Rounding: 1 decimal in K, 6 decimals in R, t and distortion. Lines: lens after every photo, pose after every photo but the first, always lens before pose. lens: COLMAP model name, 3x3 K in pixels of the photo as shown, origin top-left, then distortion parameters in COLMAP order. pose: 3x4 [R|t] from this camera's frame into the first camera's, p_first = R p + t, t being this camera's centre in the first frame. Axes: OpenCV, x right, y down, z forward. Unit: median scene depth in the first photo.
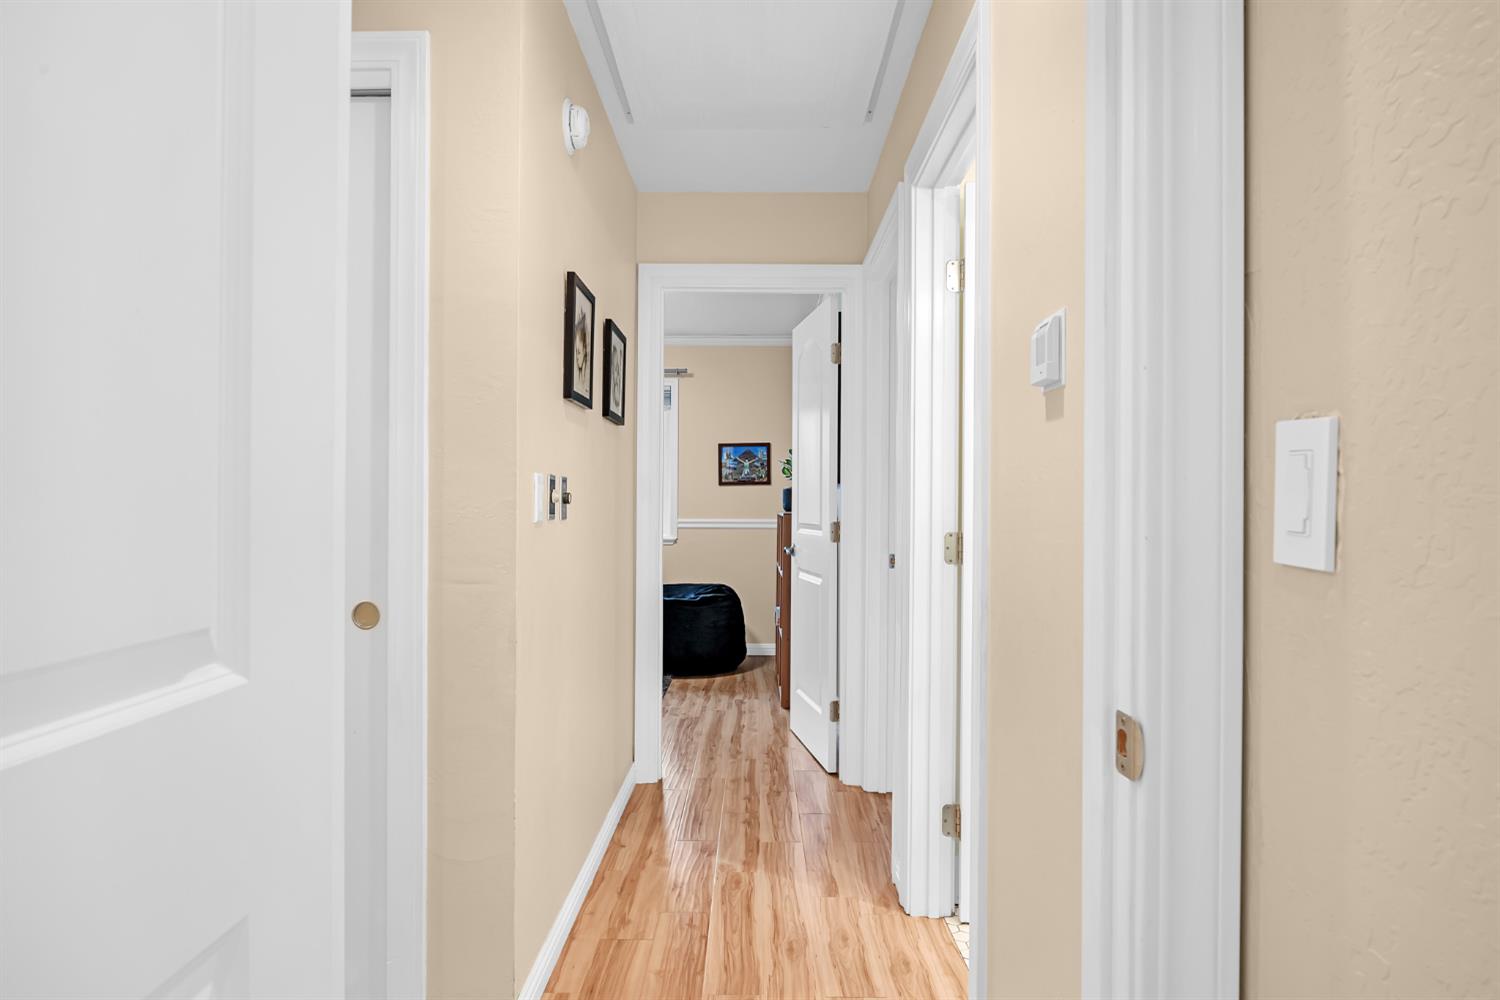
lens RADIAL K [[881.2, 0, 750.2], [0, 881.2, 497.9], [0, 0, 1]] dist [-0.006614, -0.000142]
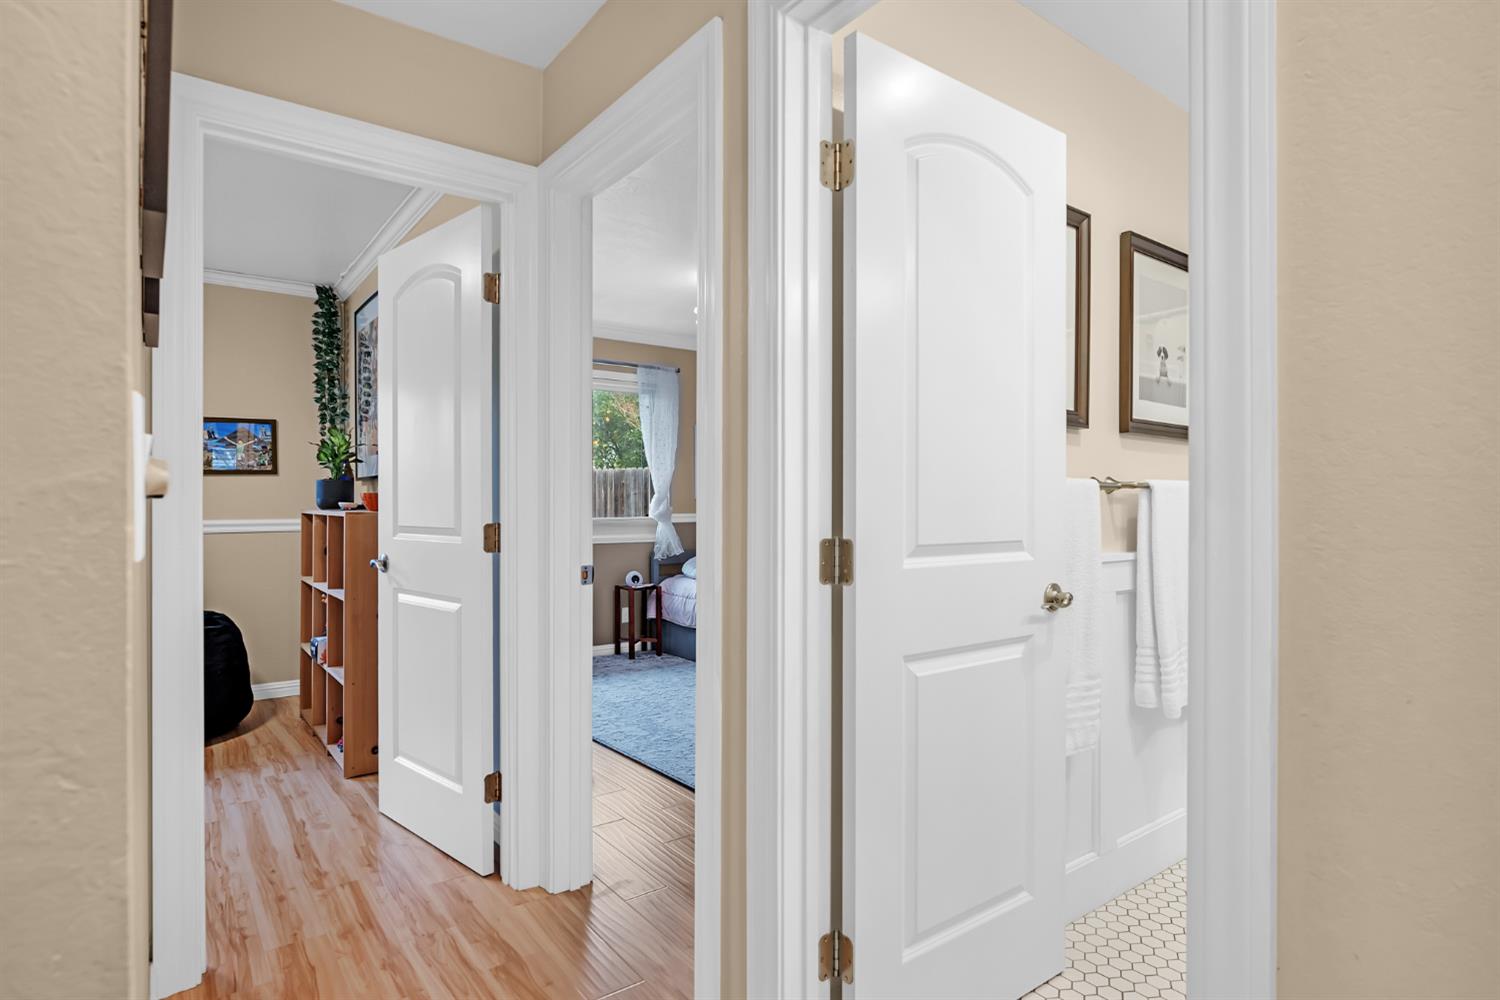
lens RADIAL K [[808.3, 0, 751.1], [0, 808.3, 495.8], [0, 0, 1]] dist [-0.003044, -0.000529]
pose [[0.798160, -0.009181, 0.602376, -0.108561], [0.005362, 0.999953, 0.008135, 0.000297], [-0.602422, -0.003263, 0.798171, 0.293017]]
